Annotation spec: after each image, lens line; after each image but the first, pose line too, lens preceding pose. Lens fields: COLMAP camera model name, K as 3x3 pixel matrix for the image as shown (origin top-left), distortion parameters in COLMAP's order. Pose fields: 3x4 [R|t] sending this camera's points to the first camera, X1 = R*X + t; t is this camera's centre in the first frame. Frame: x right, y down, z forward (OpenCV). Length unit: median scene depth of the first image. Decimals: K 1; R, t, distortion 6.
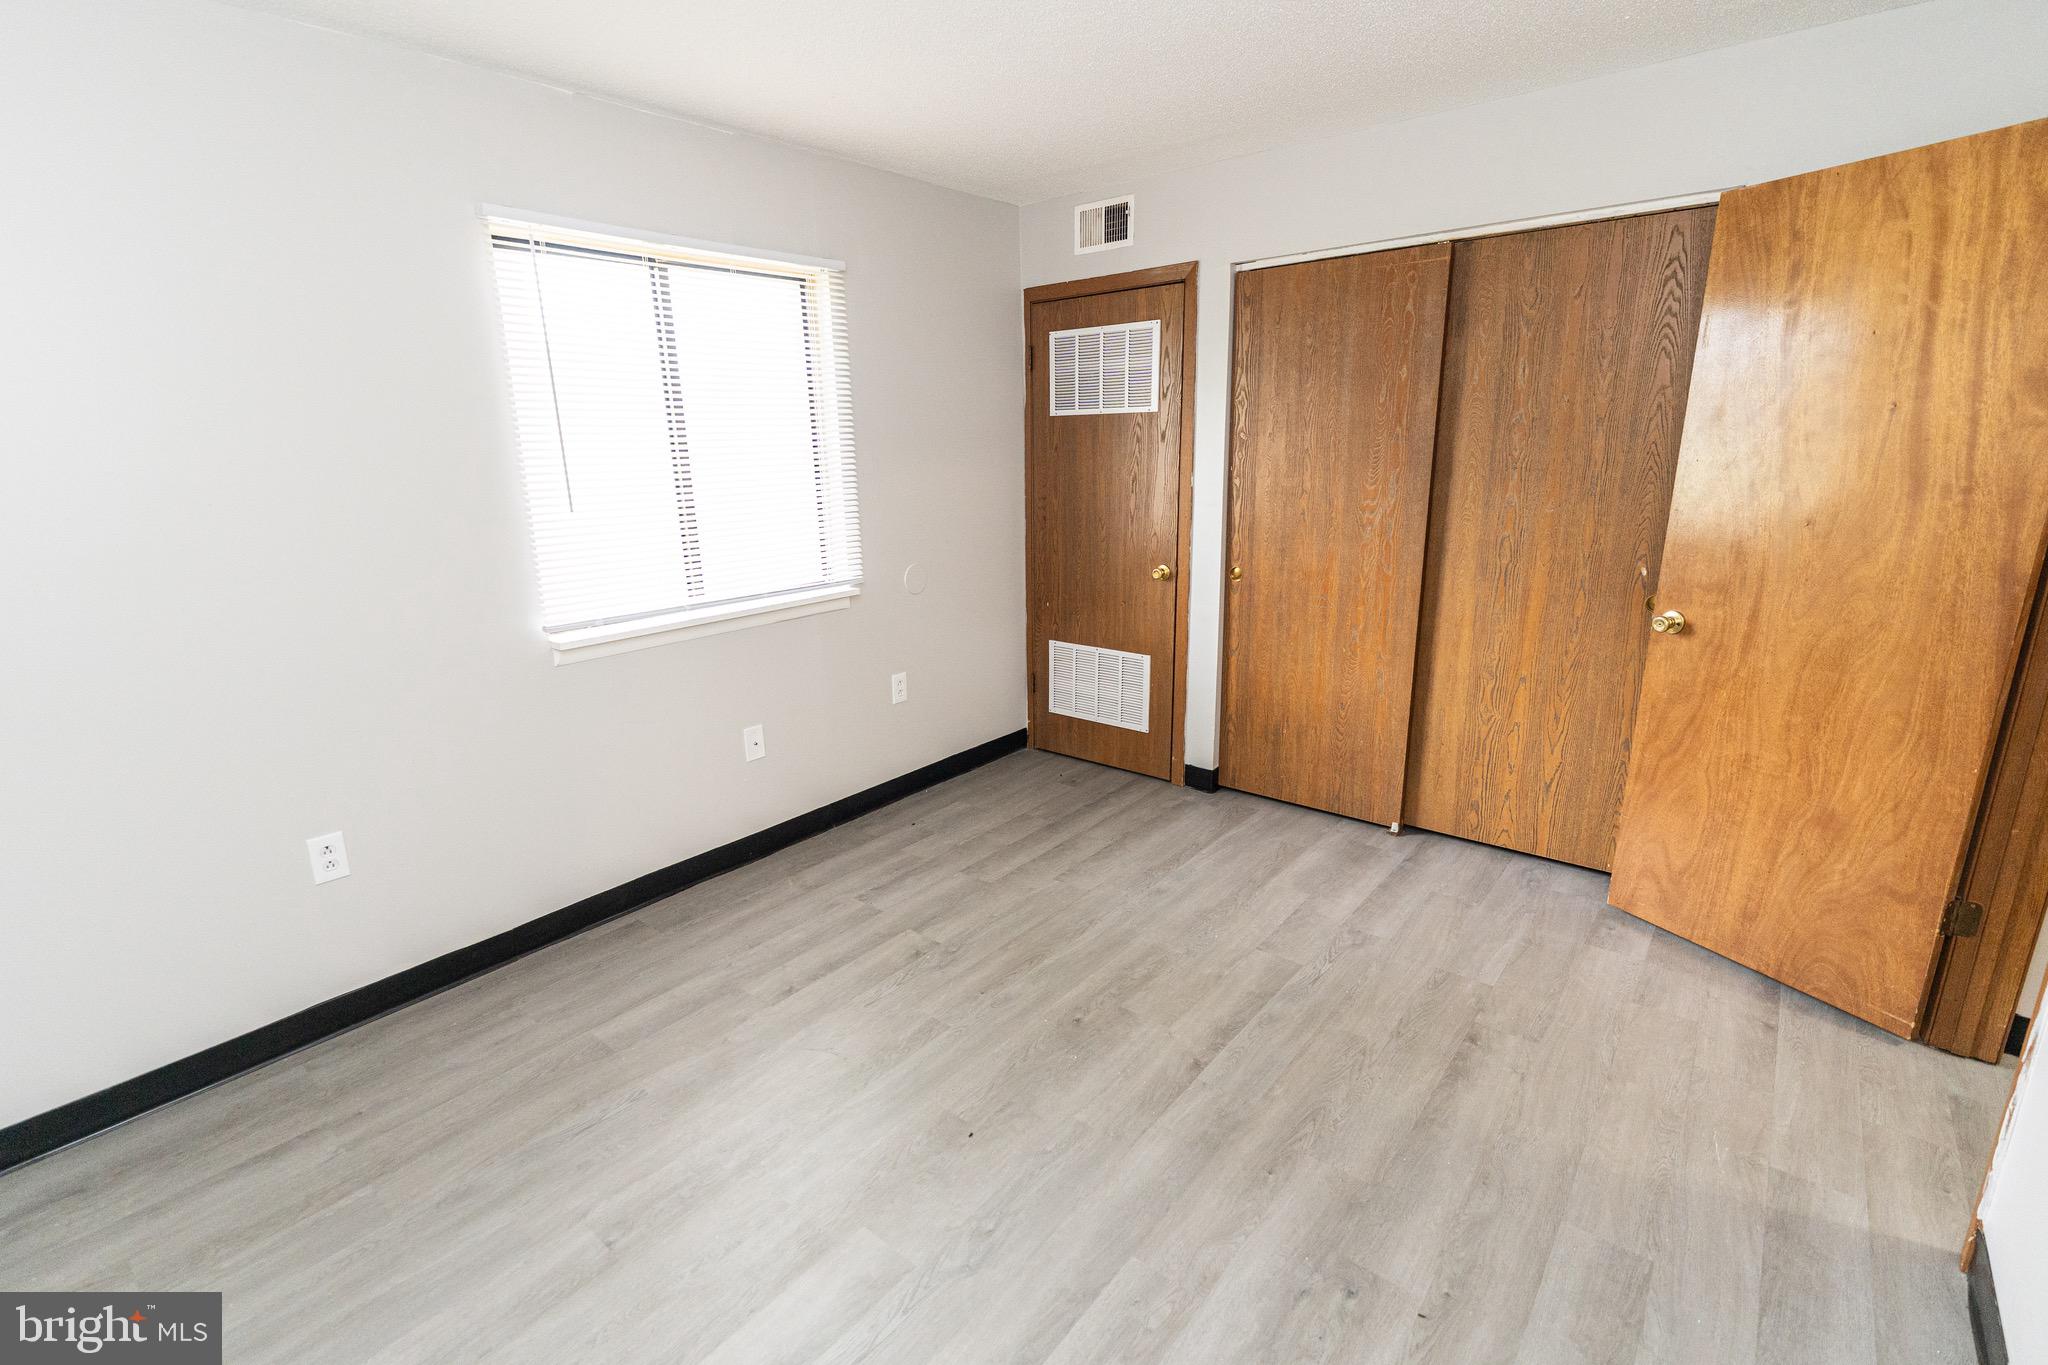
lens RADIAL K [[927.6, 0, 1024.0], [0, 927.6, 682.5], [0, 0, 1]] dist [0.000899, 0.000042]
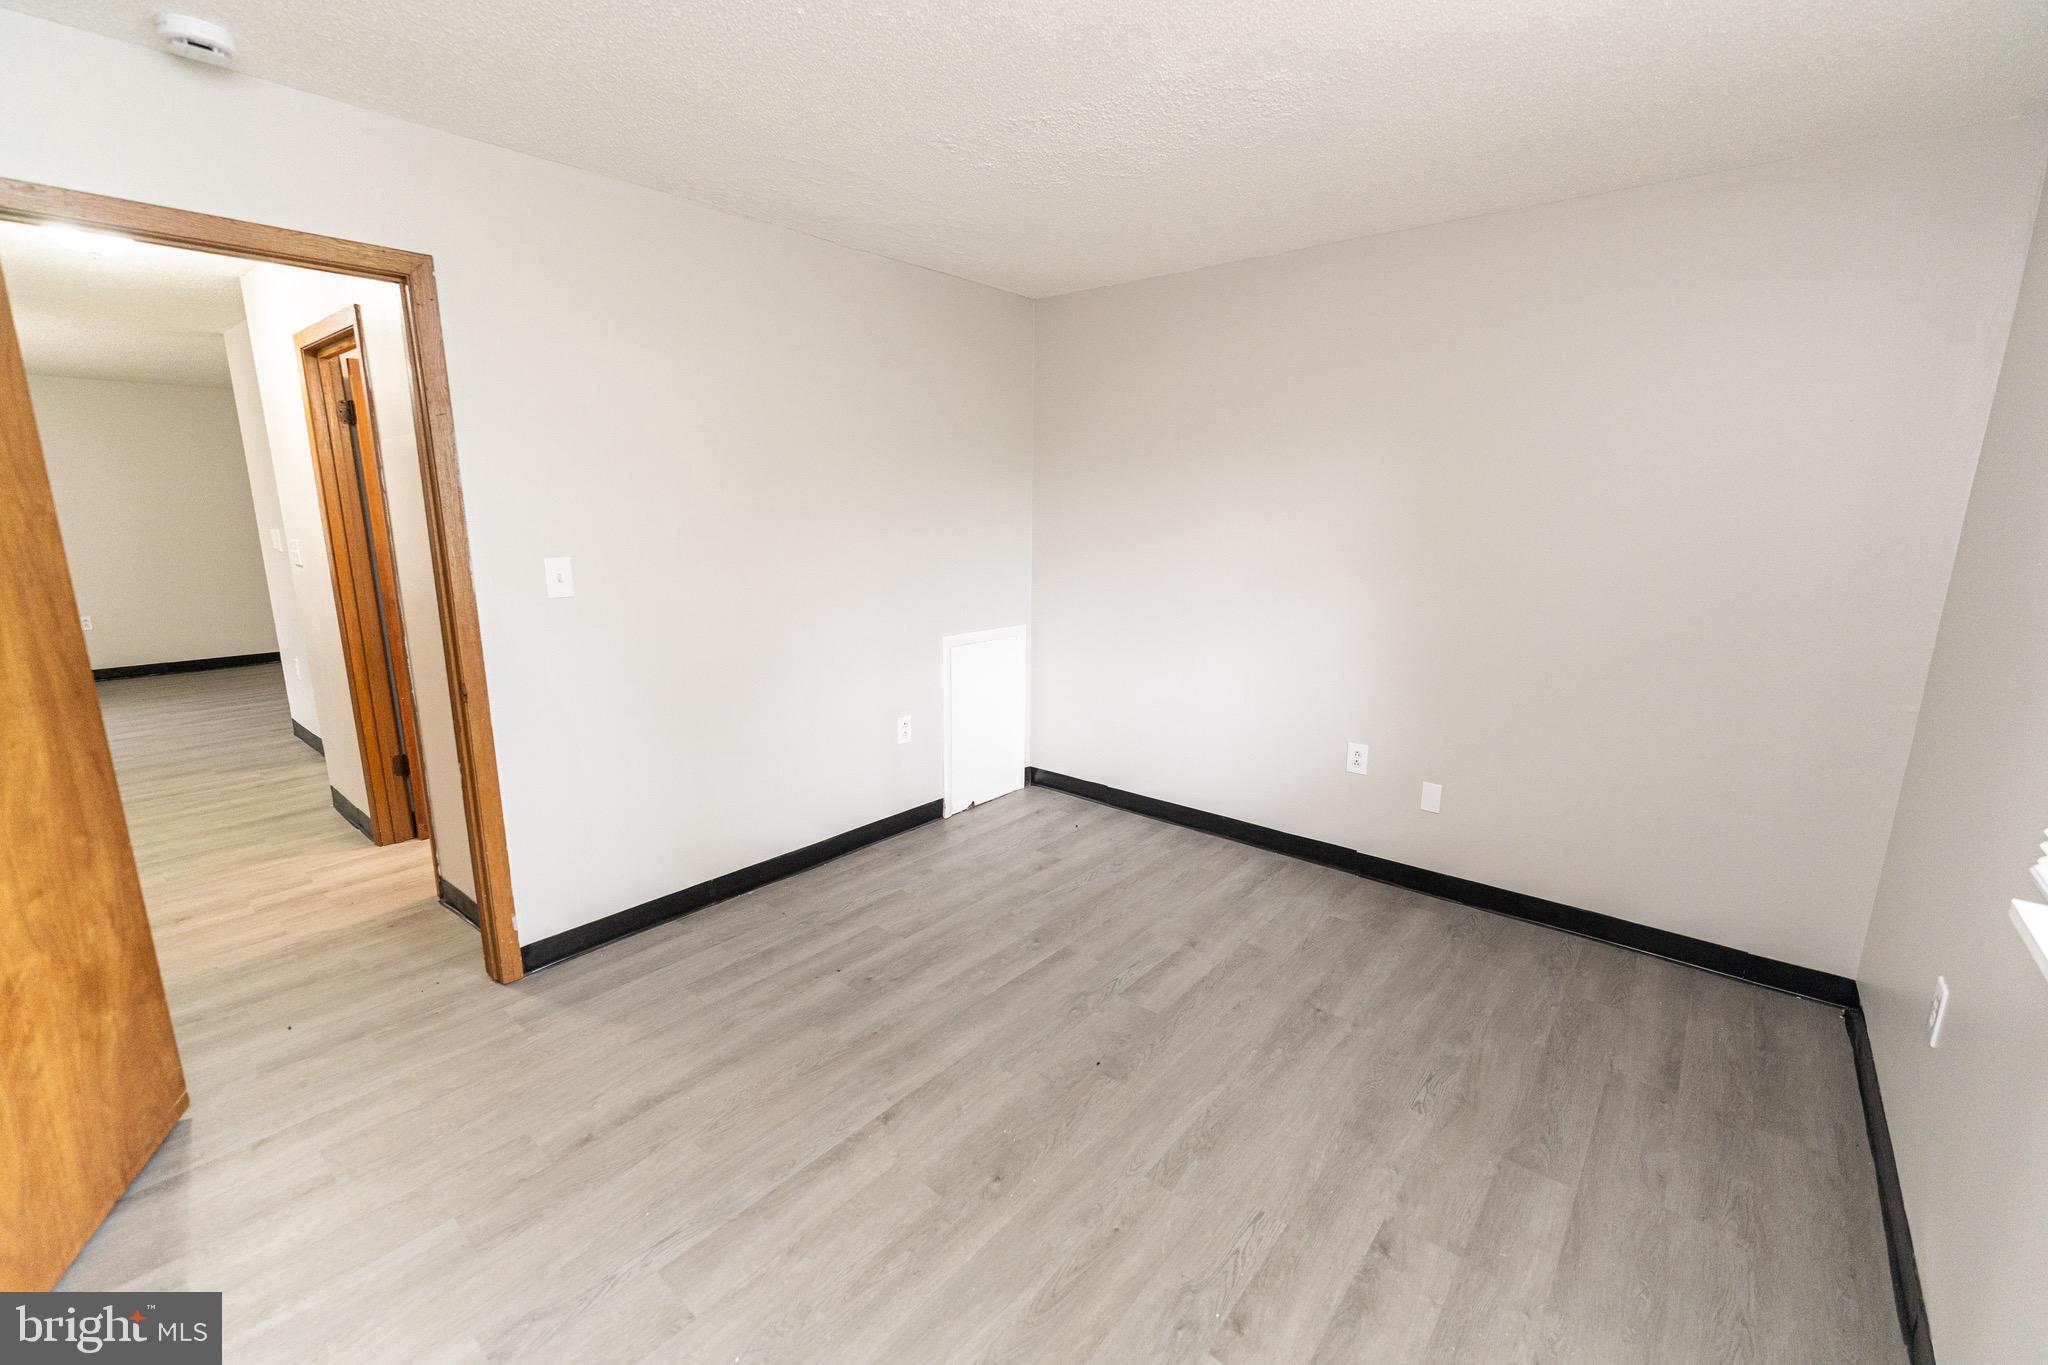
lens RADIAL K [[857.1, 0, 999.7], [0, 857.1, 684.9], [0, 0, 1]] dist [0.000253, -0.000101]
pose [[-0.999102, 0.011117, 0.040885, 0.013222], [0.028448, 0.891108, 0.452898, -0.296322], [-0.031398, 0.453654, -0.890624, 1.106421]]
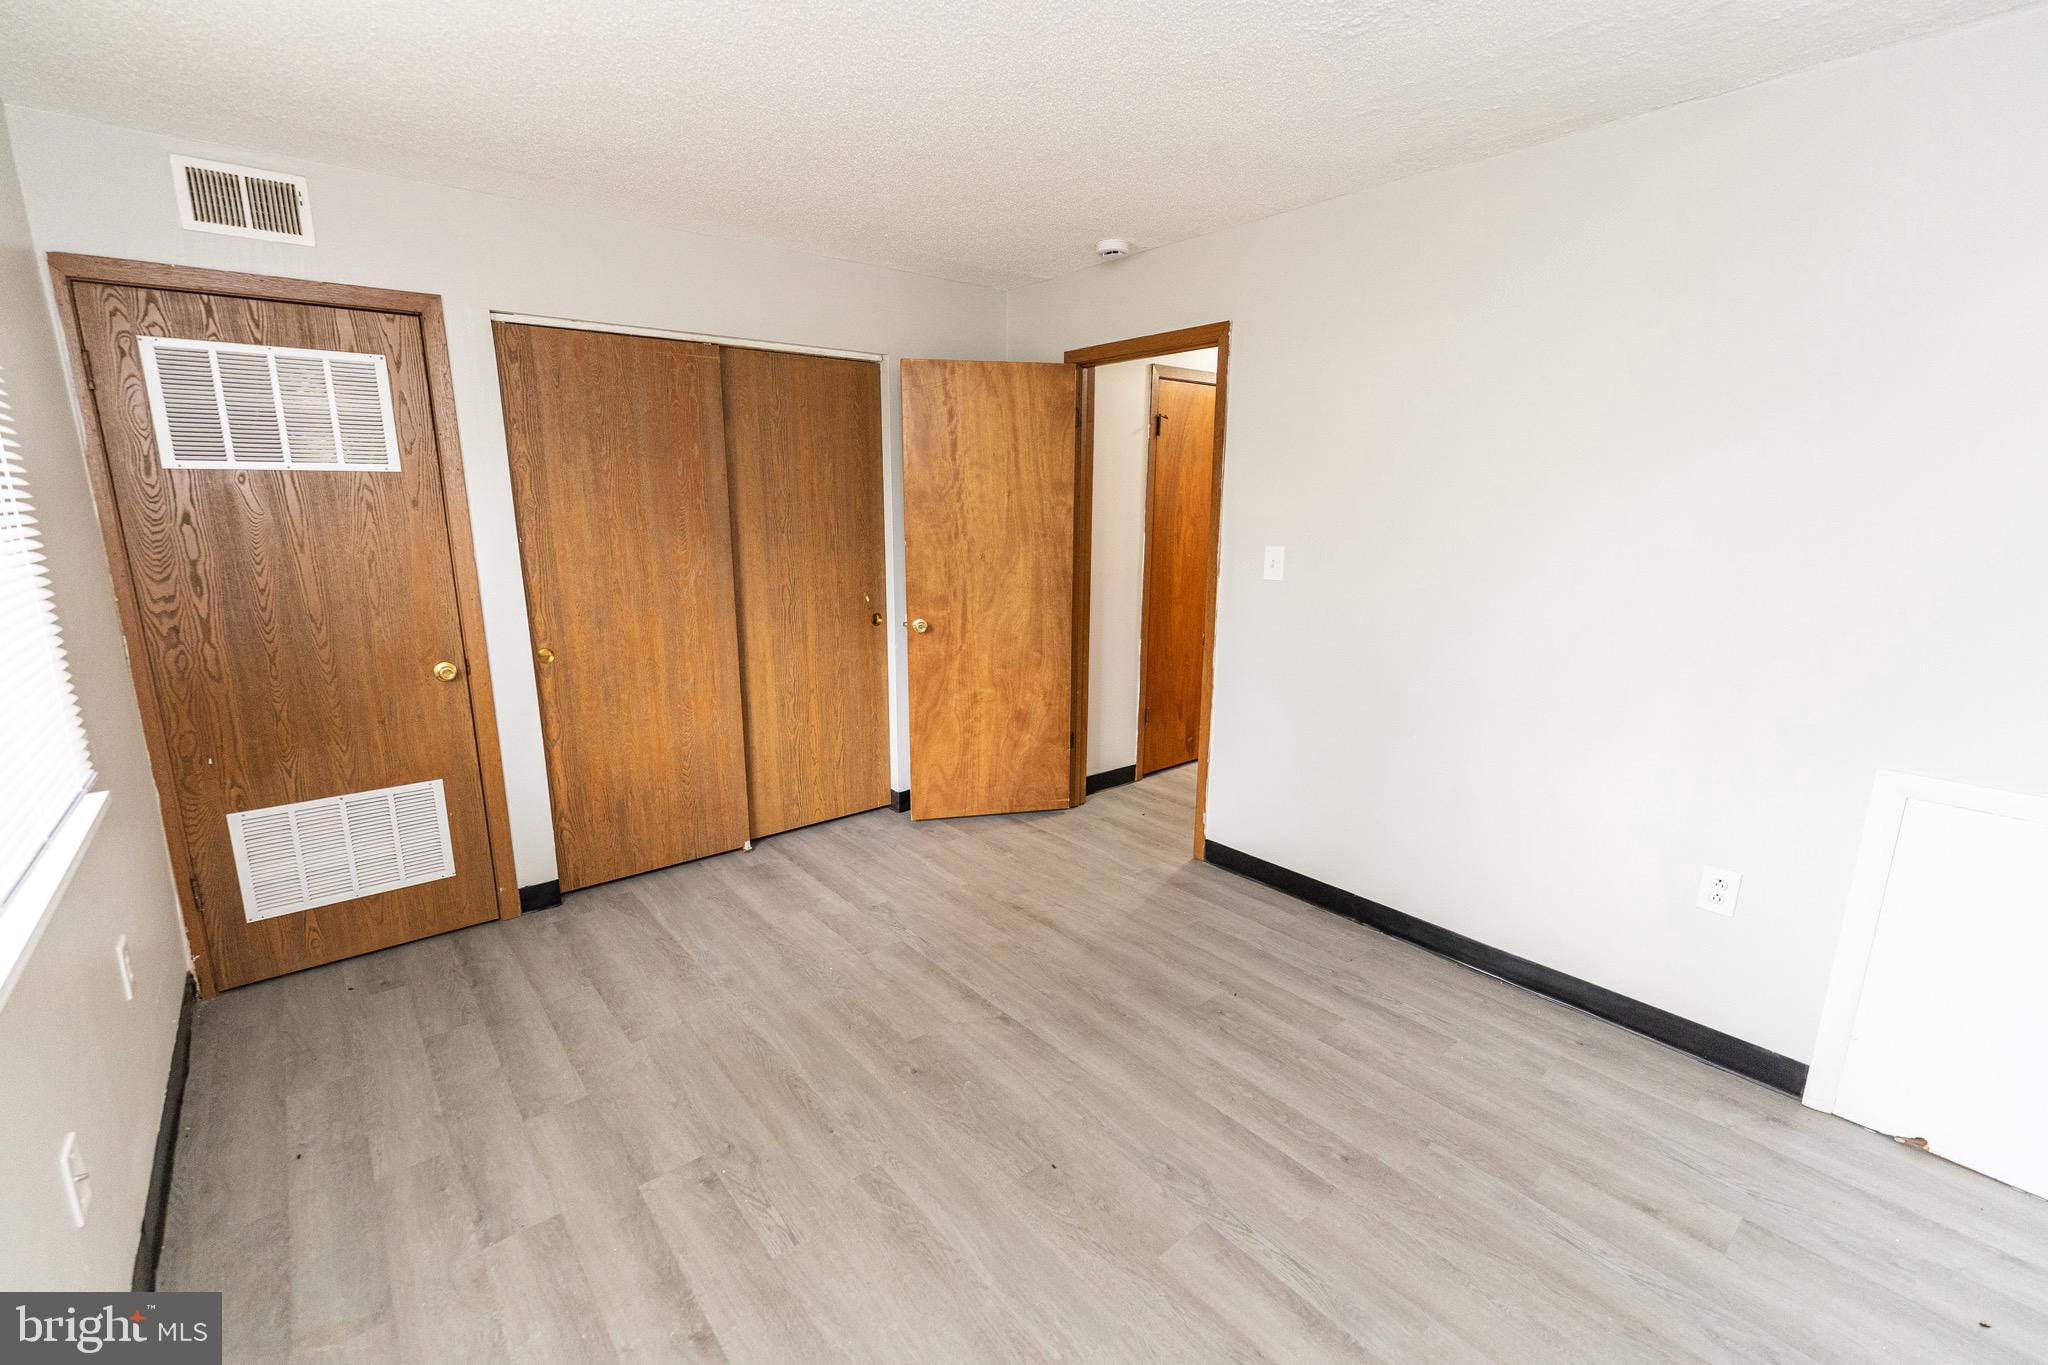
lens RADIAL K [[857.1, 0, 999.7], [0, 857.1, 684.9], [0, 0, 1]] dist [0.000253, -0.000101]
pose [[0.204010, -0.188248, 0.960699, -0.549141], [0.246104, 0.959684, 0.135788, -0.107247], [-0.947530, 0.208730, 0.242114, 0.441076]]
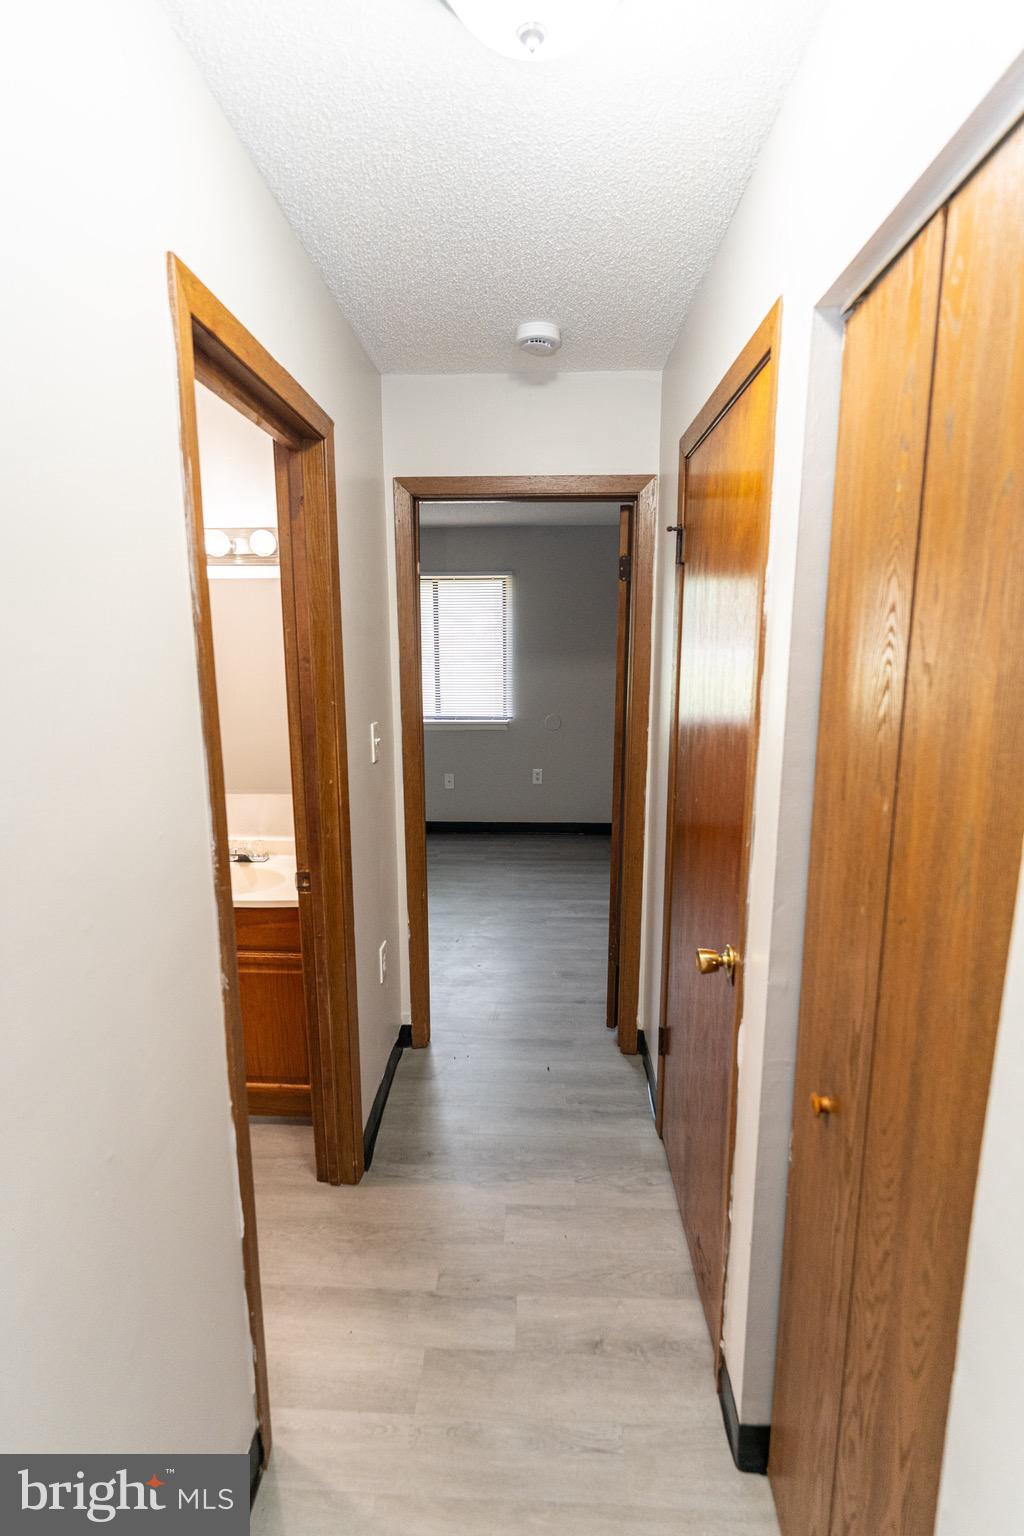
lens RADIAL K [[757.7, 0, 510.2], [0, 757.7, 792.7], [0, 0, 1]] dist [0.000311, 0.000070]
pose [[0.591459, 0.170060, -0.788198, 1.264028], [-0.212546, 0.975817, 0.051047, -0.034006], [0.777818, 0.137336, 0.613301, -0.006884]]
